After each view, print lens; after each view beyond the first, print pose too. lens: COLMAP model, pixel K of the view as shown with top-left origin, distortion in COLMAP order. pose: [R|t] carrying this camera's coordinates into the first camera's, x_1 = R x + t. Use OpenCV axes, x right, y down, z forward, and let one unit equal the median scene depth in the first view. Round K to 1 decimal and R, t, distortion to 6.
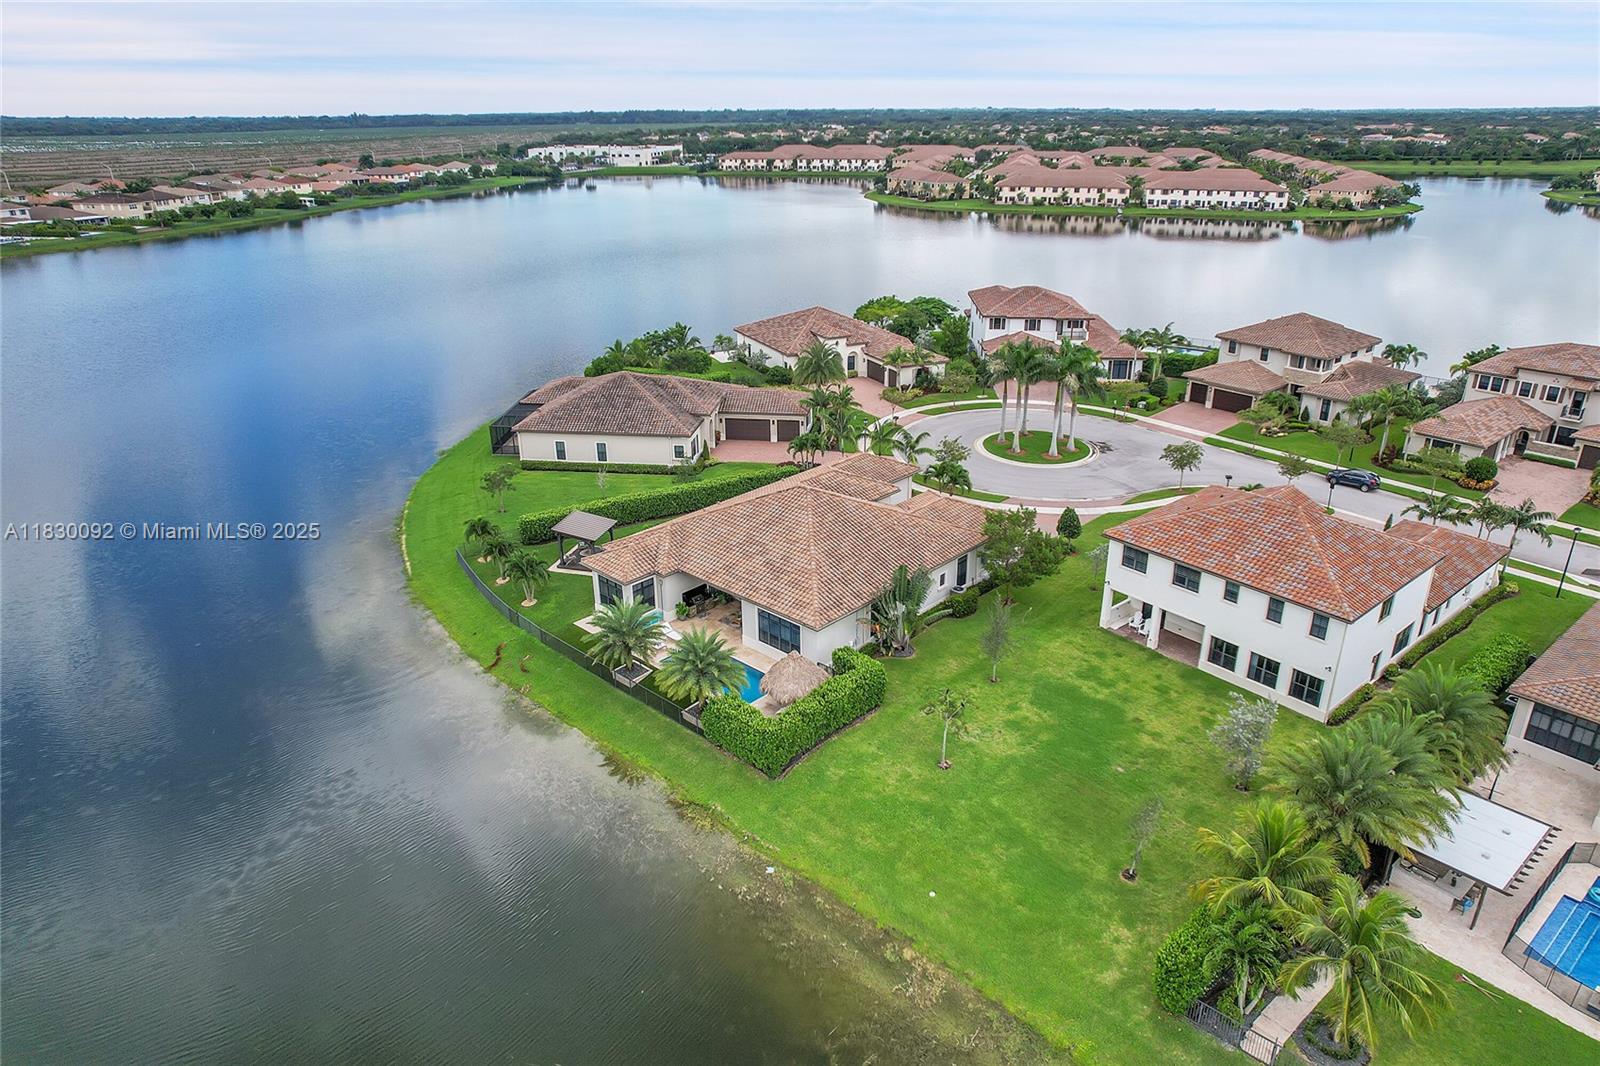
lens RADIAL K [[1025.8, 0, 812.8], [0, 1025.8, 525.9], [0, 0, 1]] dist [-0.073692, 0.070016]
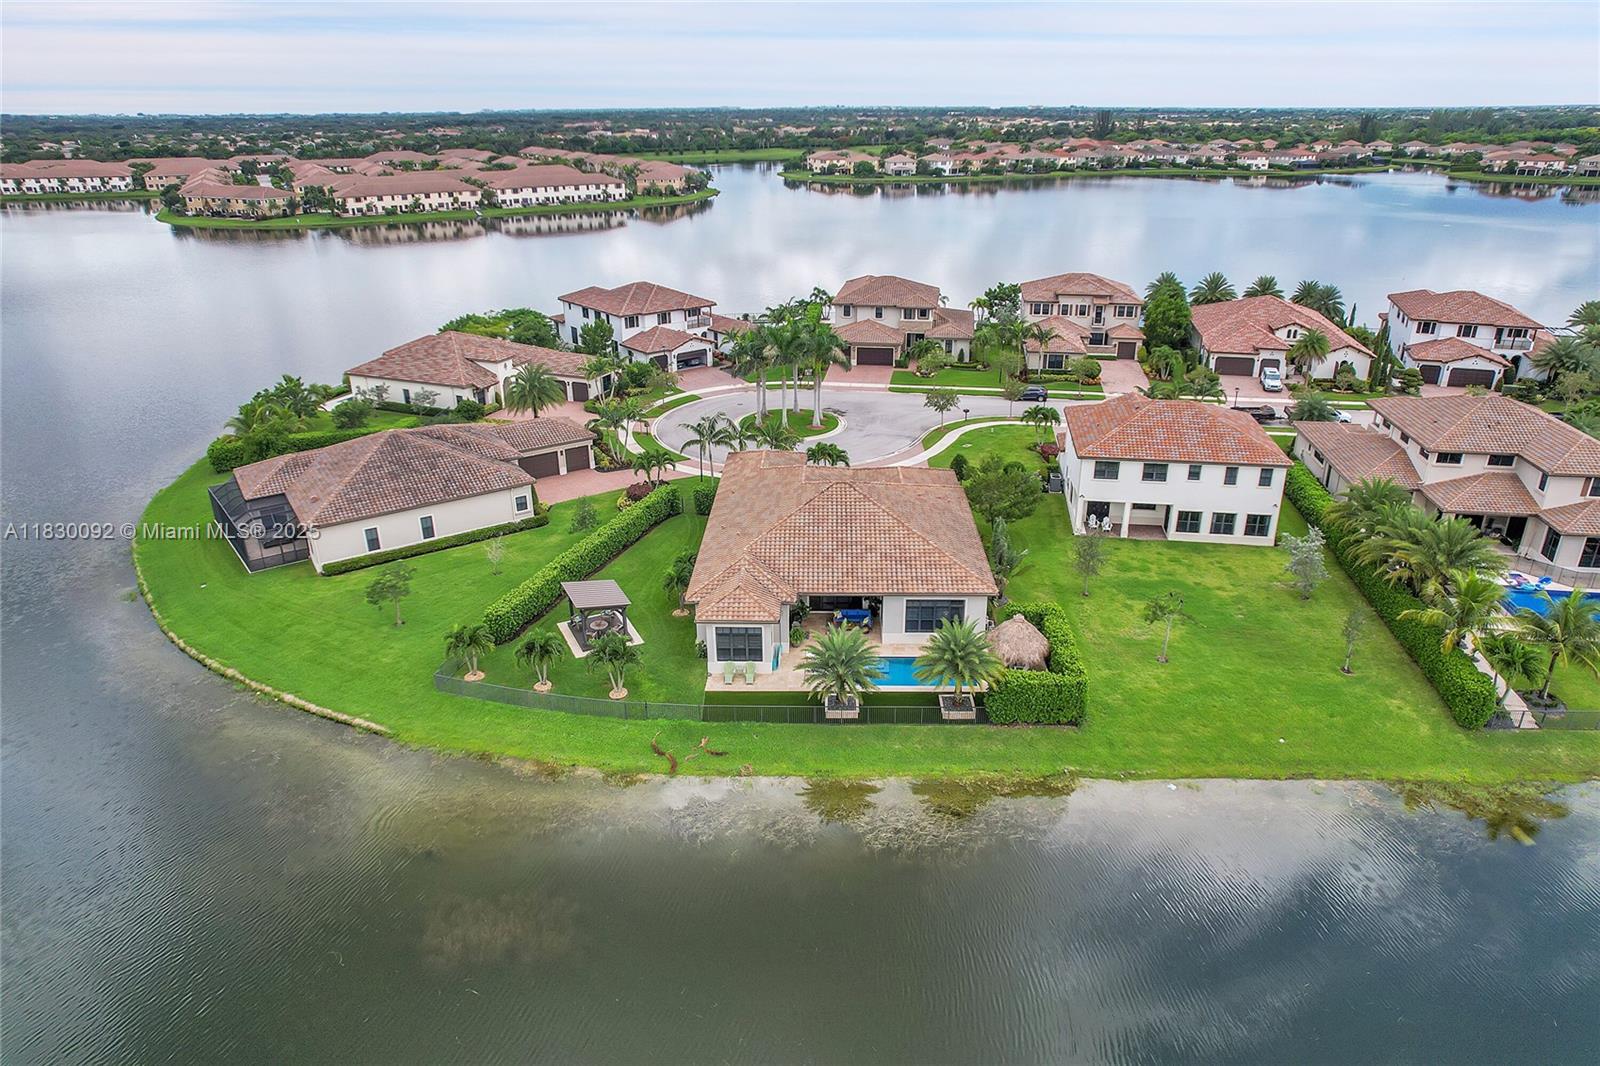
lens RADIAL K [[1025.8, 0, 812.8], [0, 1025.8, 525.9], [0, 0, 1]] dist [-0.073692, 0.070016]
pose [[0.749244, -0.253586, 0.611823, -0.137172], [0.255189, 0.963002, 0.086634, -0.018967], [-0.611156, 0.091220, 0.786236, 0.050698]]
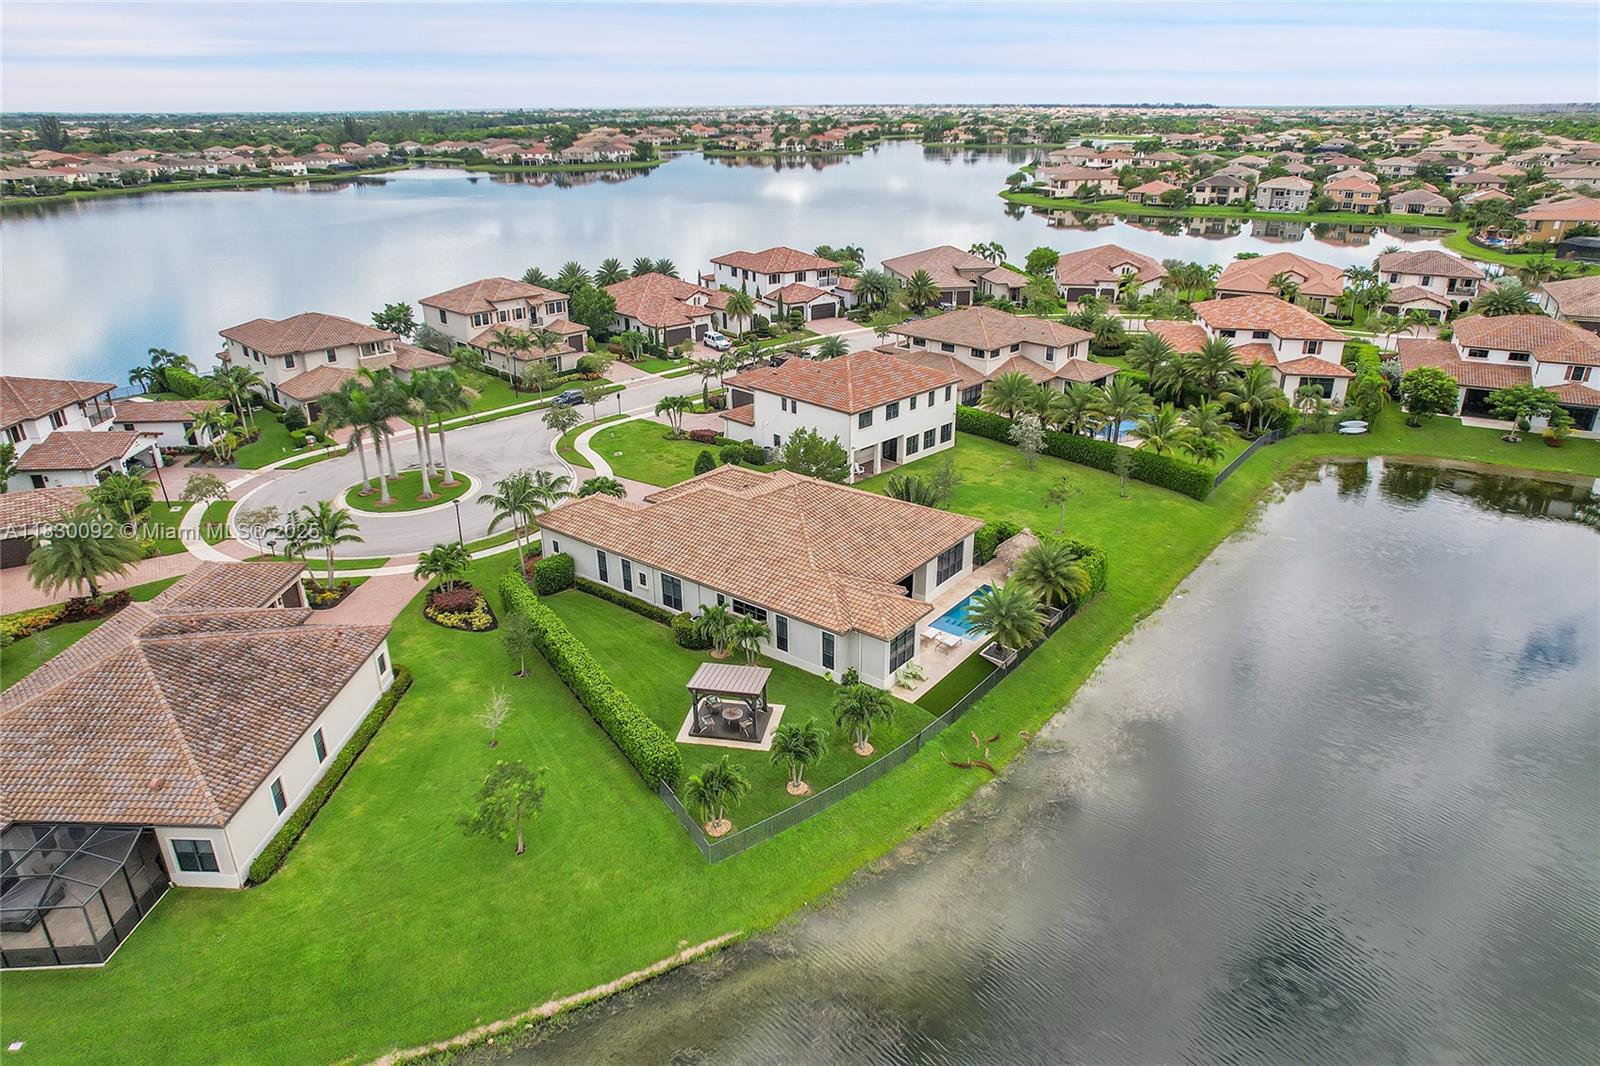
lens RADIAL K [[1008.3, 0, 800.0], [0, 1008.3, 533.0], [0, 0, 1]] dist [-0.056327, 0.060543]
pose [[-0.080748, -0.389684, 0.917402, -0.193156], [0.389944, 0.834697, 0.388876, -0.078844], [-0.917291, 0.389136, 0.084555, 0.198338]]
